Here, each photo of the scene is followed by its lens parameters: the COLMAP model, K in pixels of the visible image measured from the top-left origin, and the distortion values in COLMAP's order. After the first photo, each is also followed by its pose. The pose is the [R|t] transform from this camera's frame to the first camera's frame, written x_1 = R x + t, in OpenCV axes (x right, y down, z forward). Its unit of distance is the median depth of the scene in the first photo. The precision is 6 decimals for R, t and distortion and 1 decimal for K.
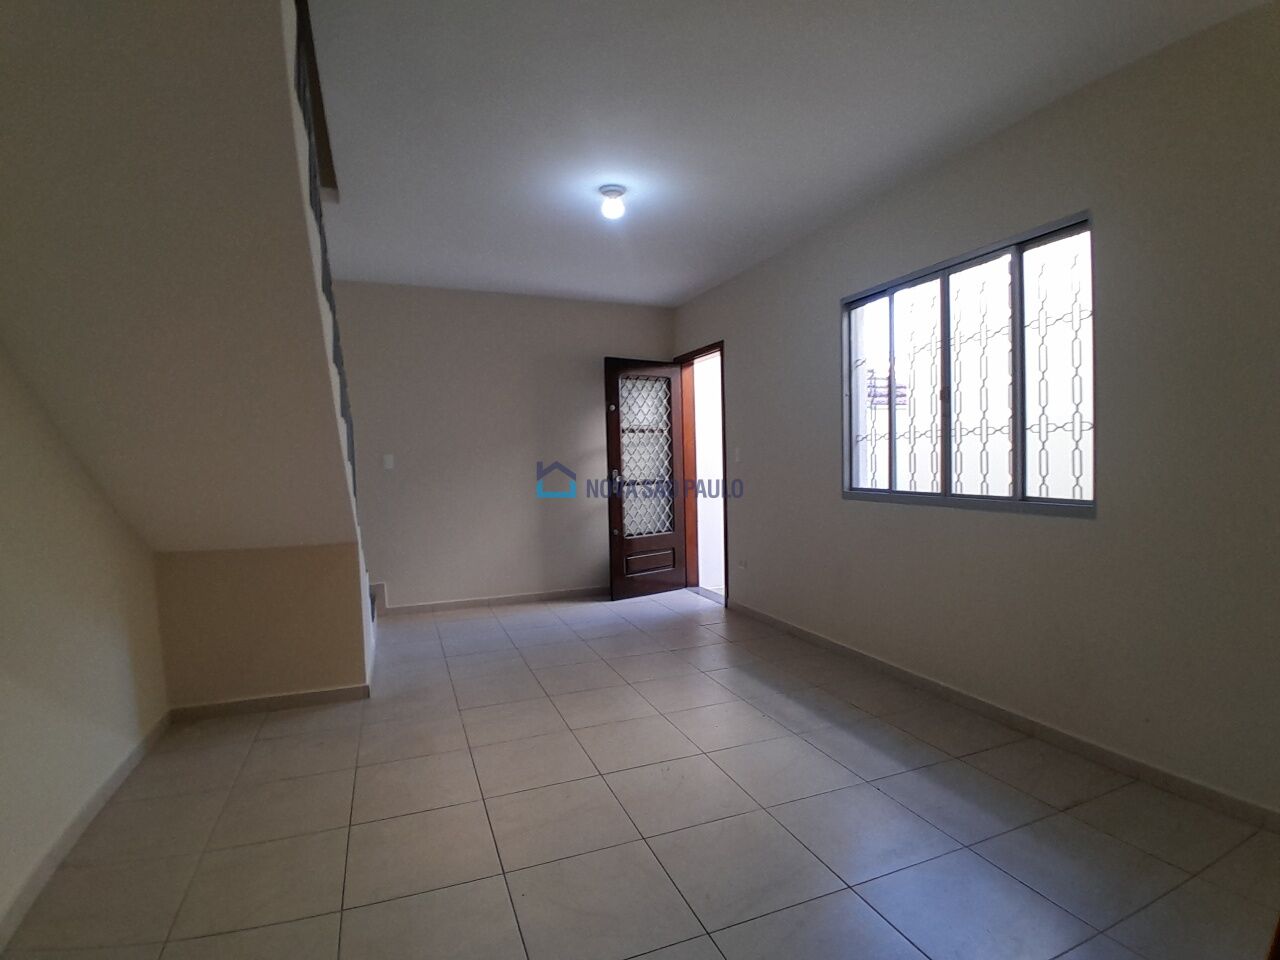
lens RADIAL K [[633.5, 0, 644.4], [0, 633.5, 487.4], [0, 0, 1]] dist [0.000754, -0.043123]
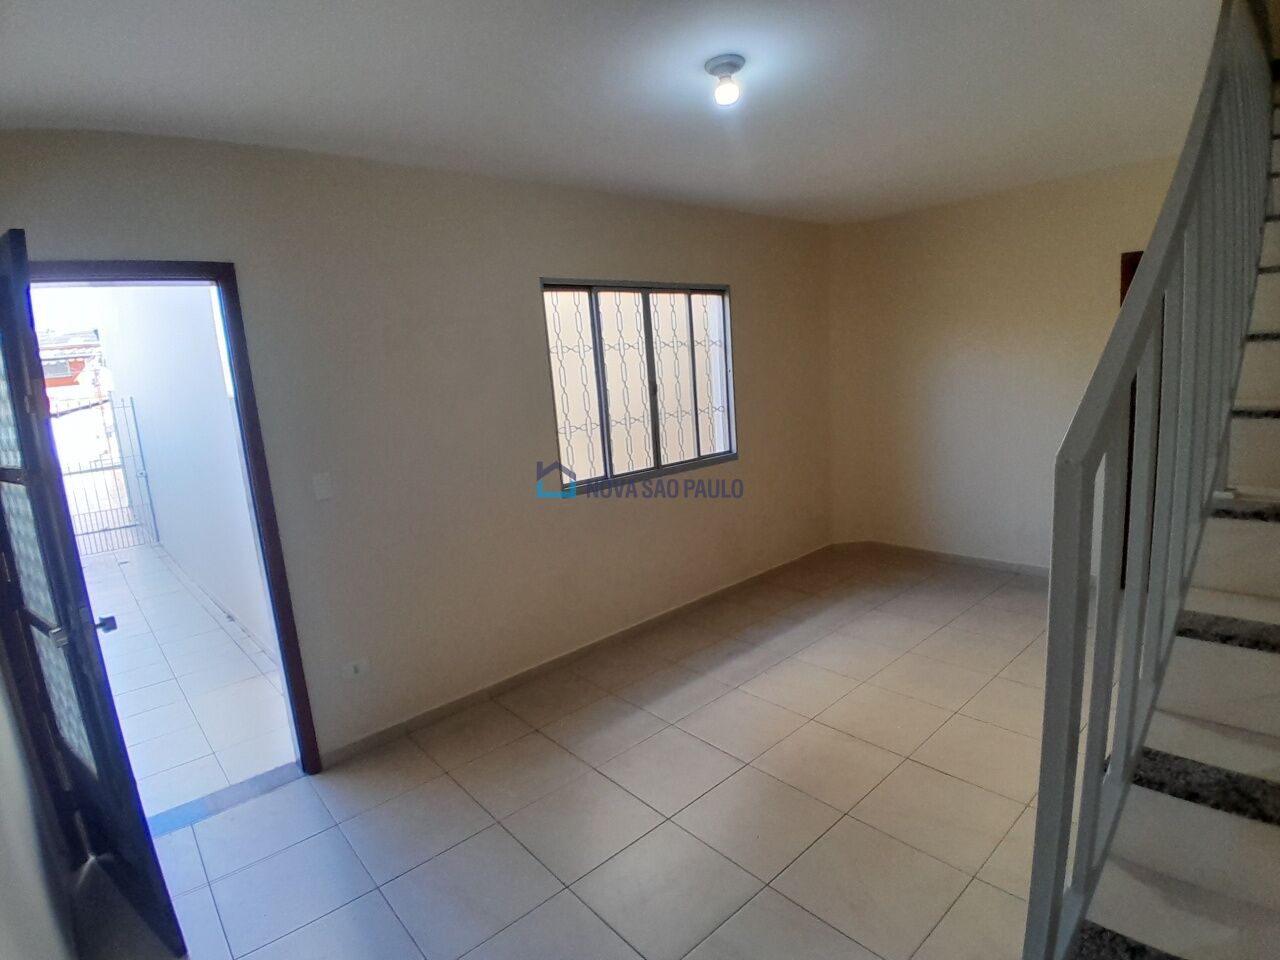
lens RADIAL K [[633.5, 0, 644.4], [0, 633.5, 487.4], [0, 0, 1]] dist [0.000754, -0.043123]
pose [[-0.299354, -0.006576, 0.954120, -0.720290], [0.206336, 0.975868, 0.071464, -0.045498], [-0.931565, 0.218262, -0.290773, 1.428232]]
